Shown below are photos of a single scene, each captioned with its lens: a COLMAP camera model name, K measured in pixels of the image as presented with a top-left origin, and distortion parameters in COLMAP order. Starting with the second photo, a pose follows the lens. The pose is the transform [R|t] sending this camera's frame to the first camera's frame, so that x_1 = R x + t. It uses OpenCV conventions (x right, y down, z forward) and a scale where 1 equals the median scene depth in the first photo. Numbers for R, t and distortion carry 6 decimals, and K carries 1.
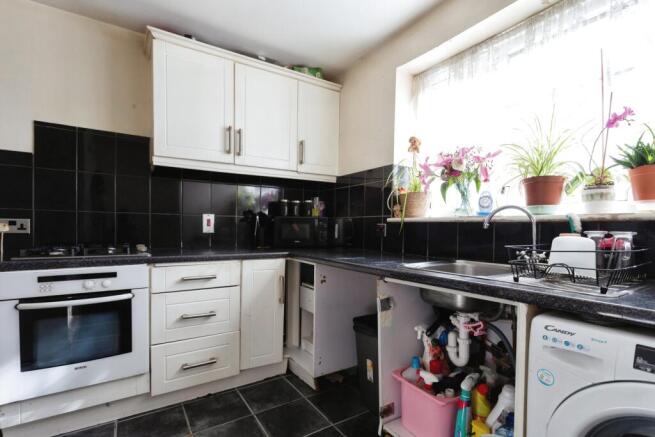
lens RADIAL K [[306.0, 0, 327.2], [0, 306.0, 227.5], [0, 0, 1]] dist [0.000394, -0.000044]
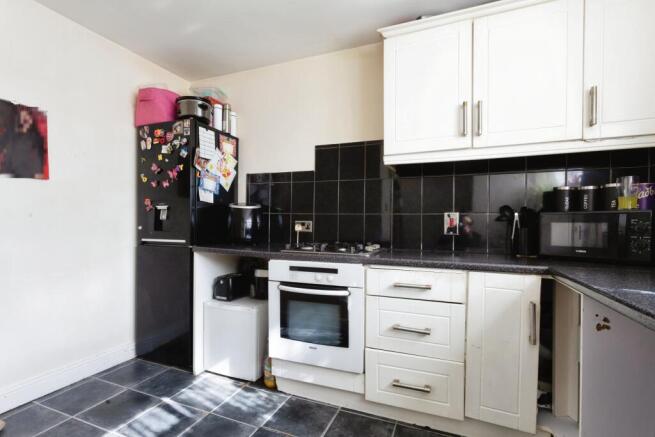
lens RADIAL K [[314.8, 0, 327.4], [0, 314.8, 222.5], [0, 0, 1]] dist [-0.000925, -0.000142]
pose [[0.578152, -0.010720, -0.815859, 0.167754], [-0.004713, 0.999853, -0.016478, -0.000140], [0.815916, 0.013372, 0.578016, 0.277369]]
